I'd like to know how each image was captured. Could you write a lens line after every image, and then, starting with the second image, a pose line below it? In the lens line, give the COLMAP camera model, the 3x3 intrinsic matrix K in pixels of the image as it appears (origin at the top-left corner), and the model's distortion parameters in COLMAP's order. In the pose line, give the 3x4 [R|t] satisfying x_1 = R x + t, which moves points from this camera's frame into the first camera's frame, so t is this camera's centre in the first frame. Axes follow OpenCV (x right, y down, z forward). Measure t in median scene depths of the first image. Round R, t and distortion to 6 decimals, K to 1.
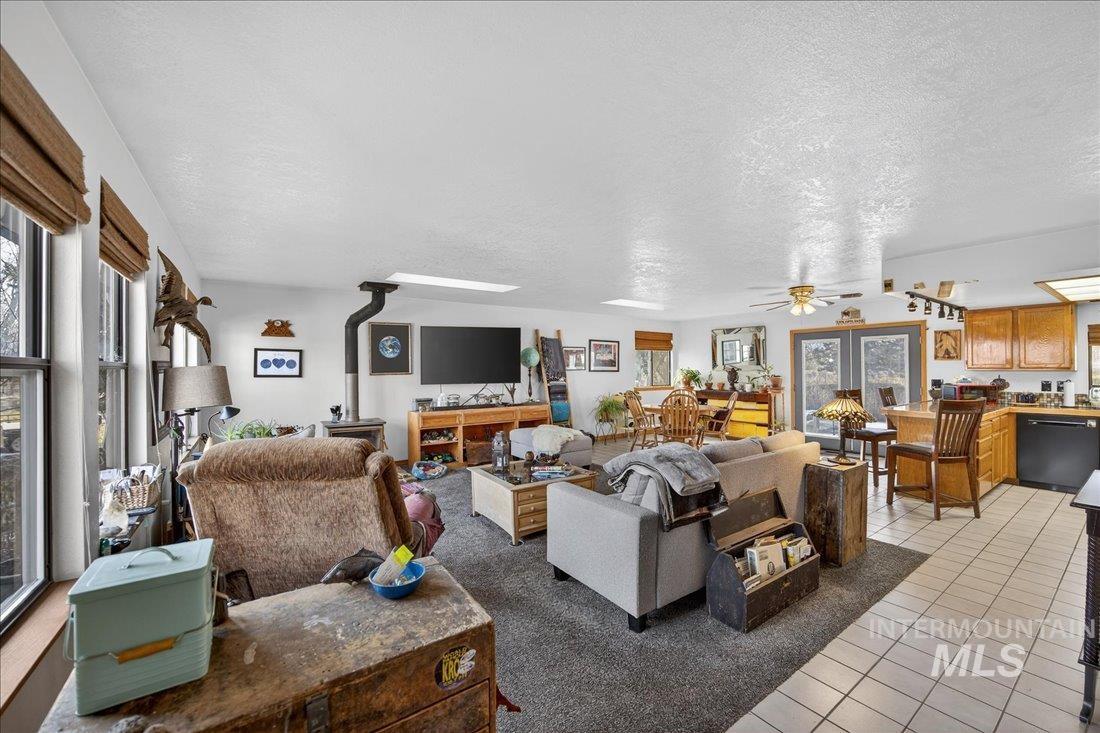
lens RADIAL K [[430.8, 0, 548.7], [0, 430.8, 367.4], [0, 0, 1]] dist [-0.021465, 0.000500]
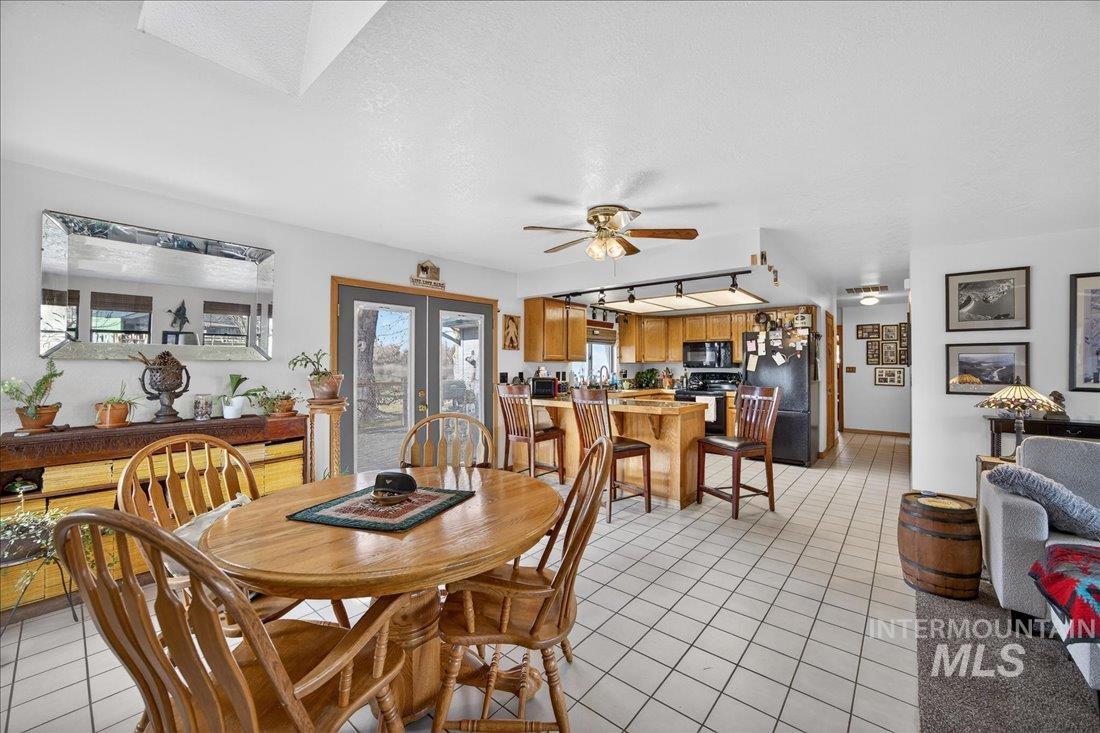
lens RADIAL K [[430.8, 0, 549.6], [0, 430.8, 365.9], [0, 0, 1]] dist [-0.021465, 0.000500]
pose [[-0.261385, 0.008450, 0.965198, 0.052602], [0.003432, 0.999963, -0.007825, 0.019323], [-0.965228, 0.001267, -0.261405, 0.988426]]
